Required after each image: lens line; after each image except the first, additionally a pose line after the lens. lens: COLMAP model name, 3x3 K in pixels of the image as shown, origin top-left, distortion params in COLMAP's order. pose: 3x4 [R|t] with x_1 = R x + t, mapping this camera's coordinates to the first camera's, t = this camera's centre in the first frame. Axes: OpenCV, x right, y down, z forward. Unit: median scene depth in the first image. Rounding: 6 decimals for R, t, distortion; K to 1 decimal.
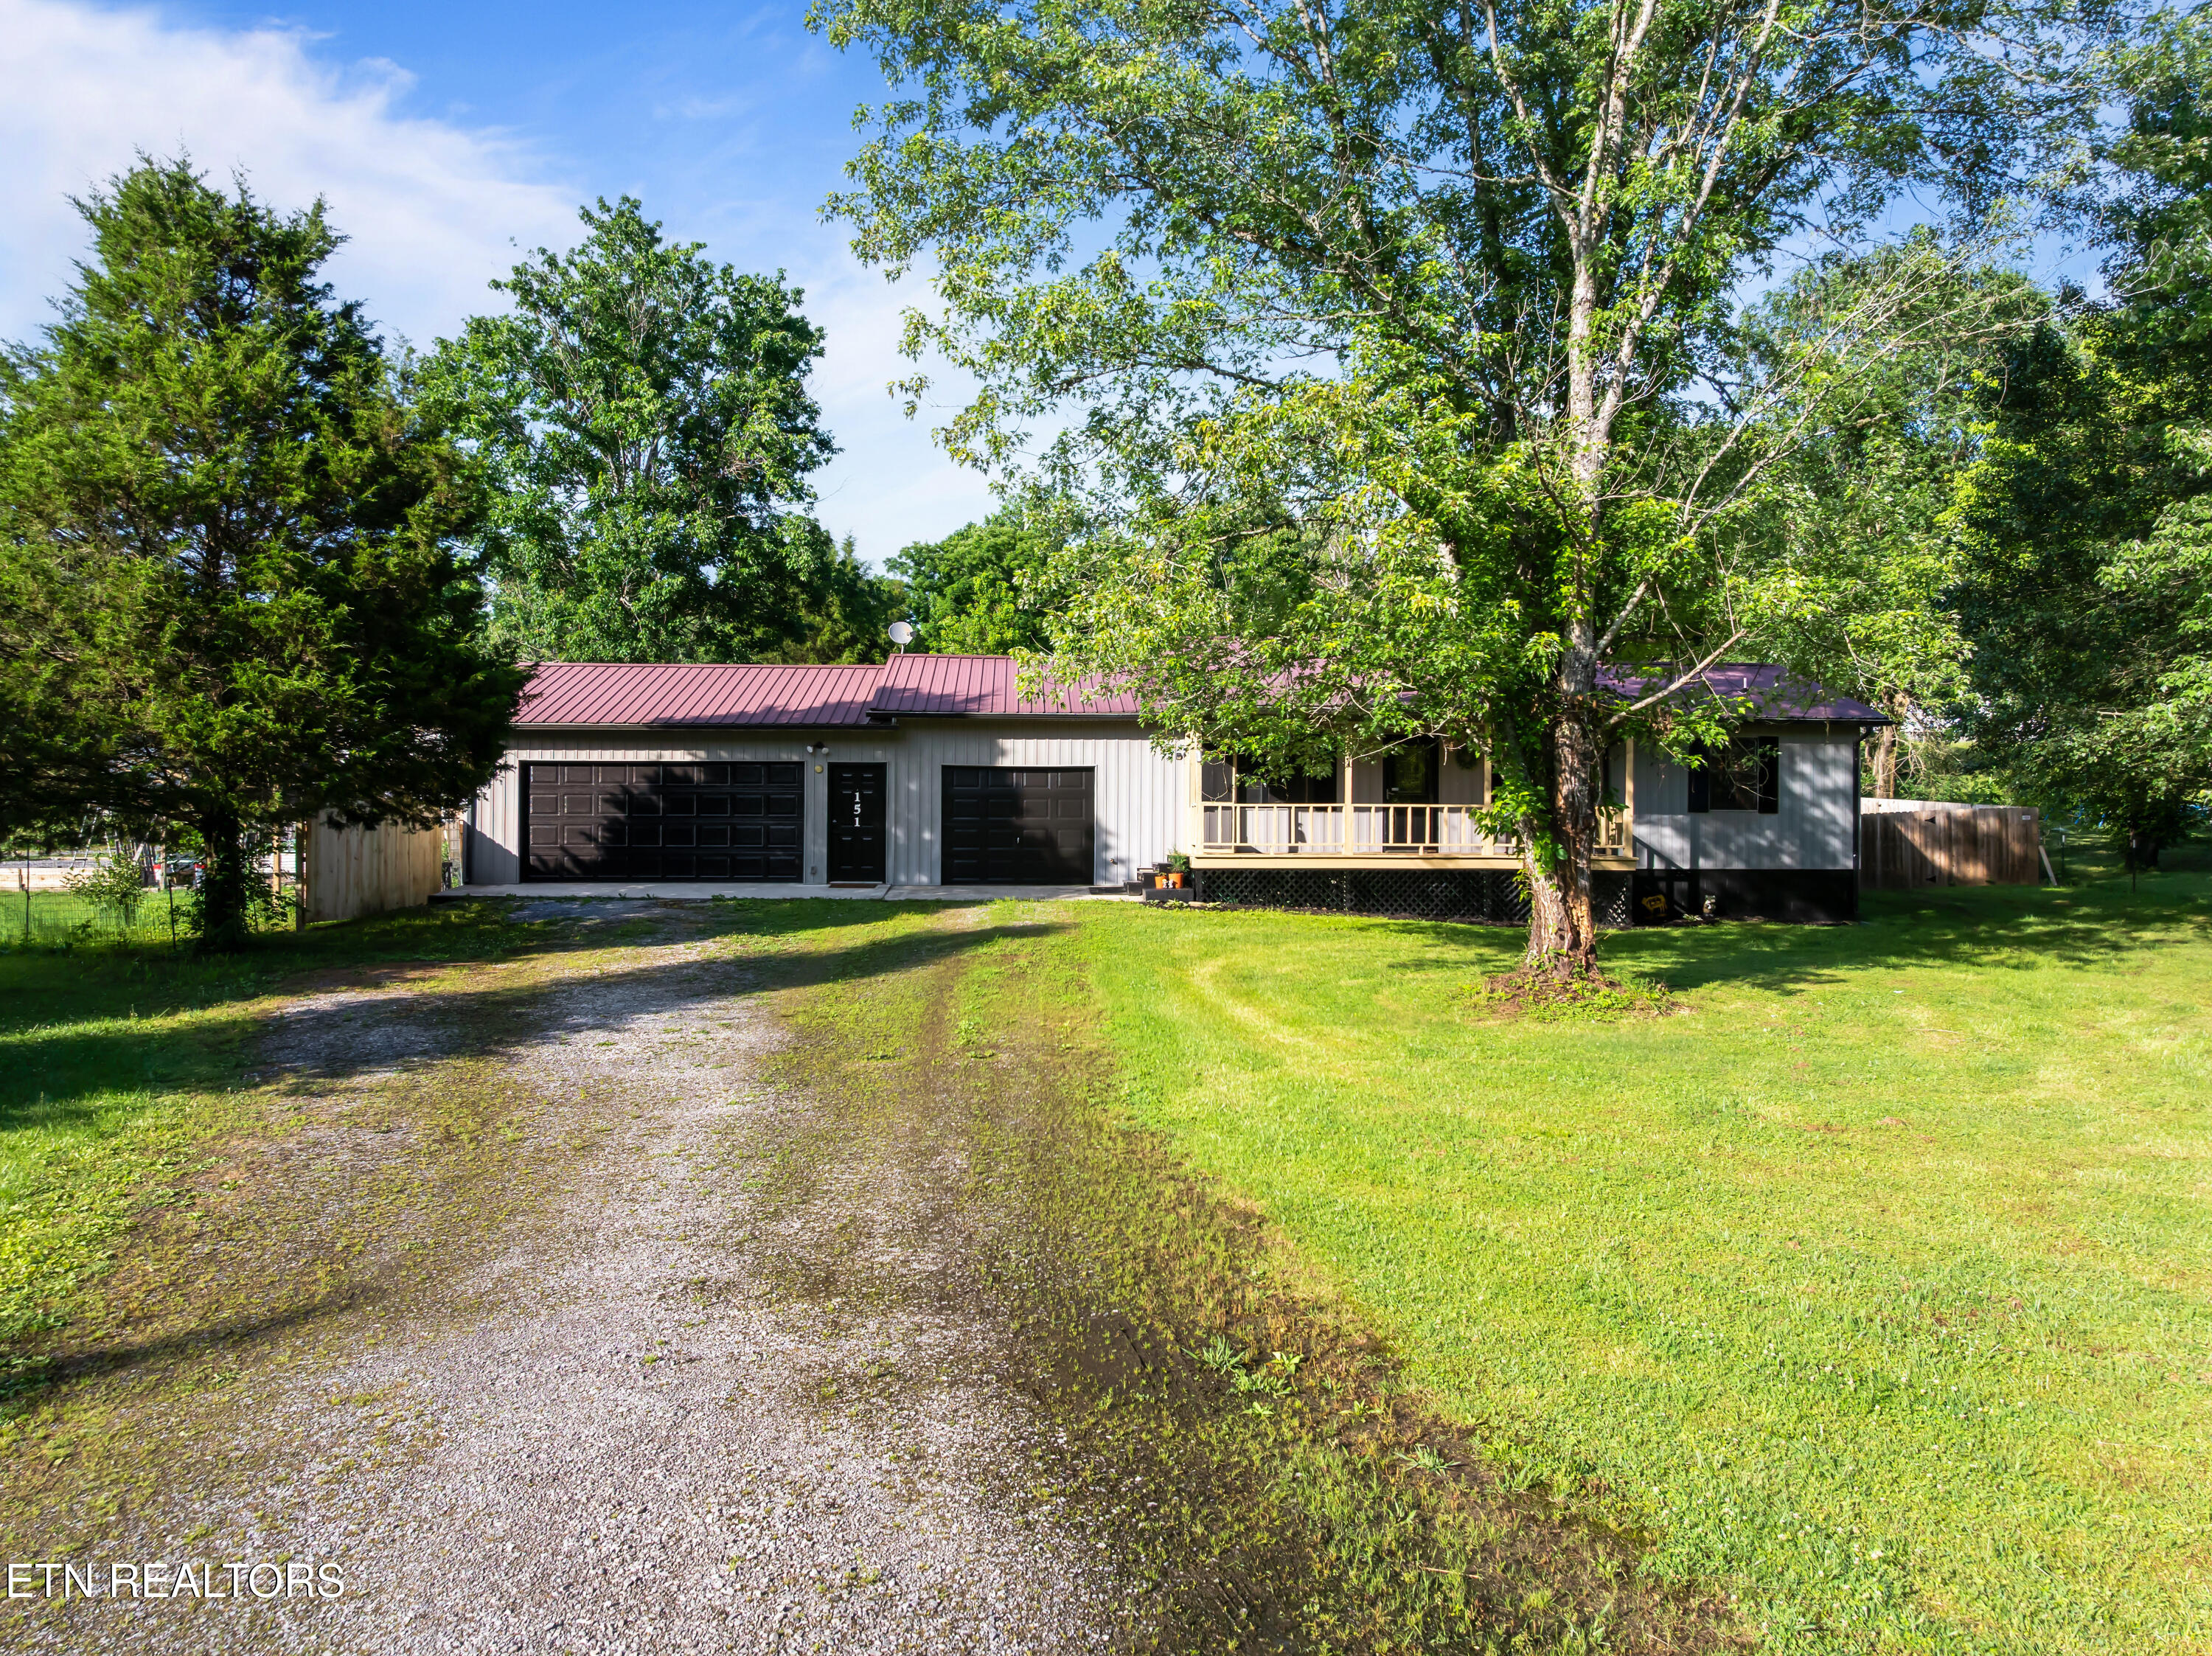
lens RADIAL K [[1555.8, 0, 1117.4], [0, 1555.8, 834.3], [0, 0, 1]] dist [-0.034633, -0.000202]
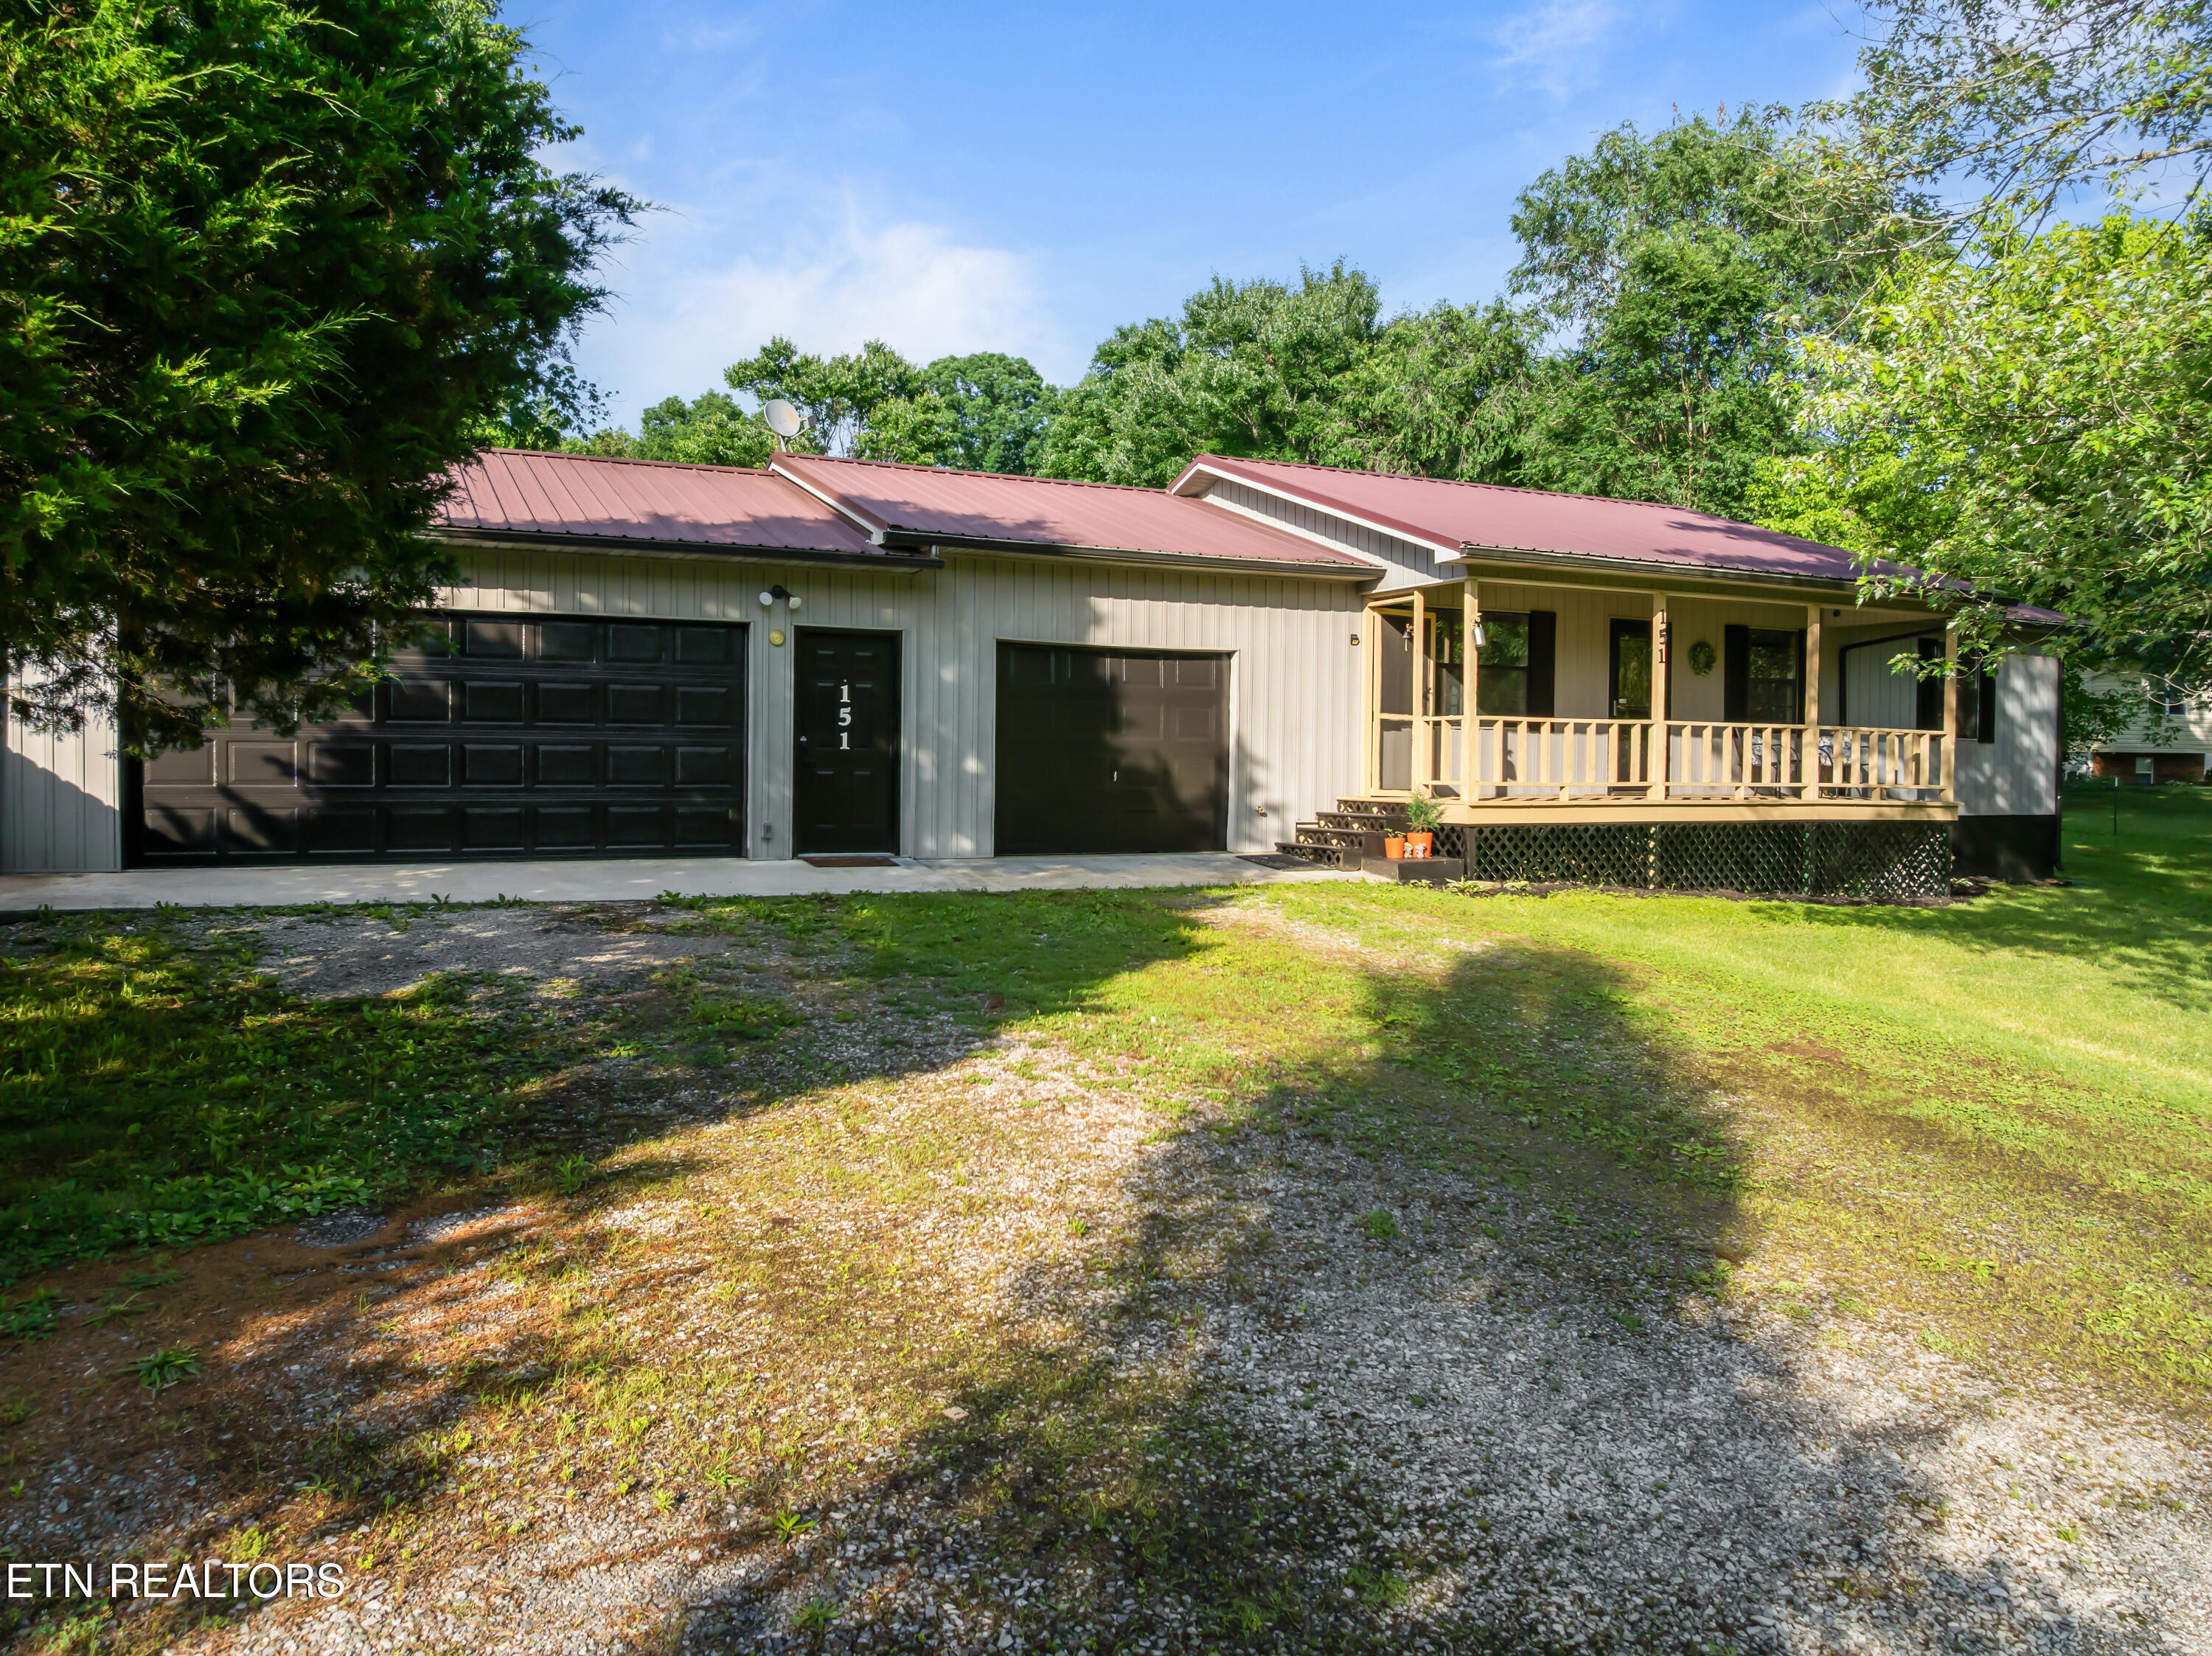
lens RADIAL K [[1555.8, 0, 1087.2], [0, 1555.8, 824.0], [0, 0, 1]] dist [-0.034633, -0.000202]
pose [[0.922030, -0.011003, 0.386961, -0.297025], [-0.006334, 0.999033, 0.043499, -0.002820], [-0.387066, -0.042558, 0.921069, 0.476339]]
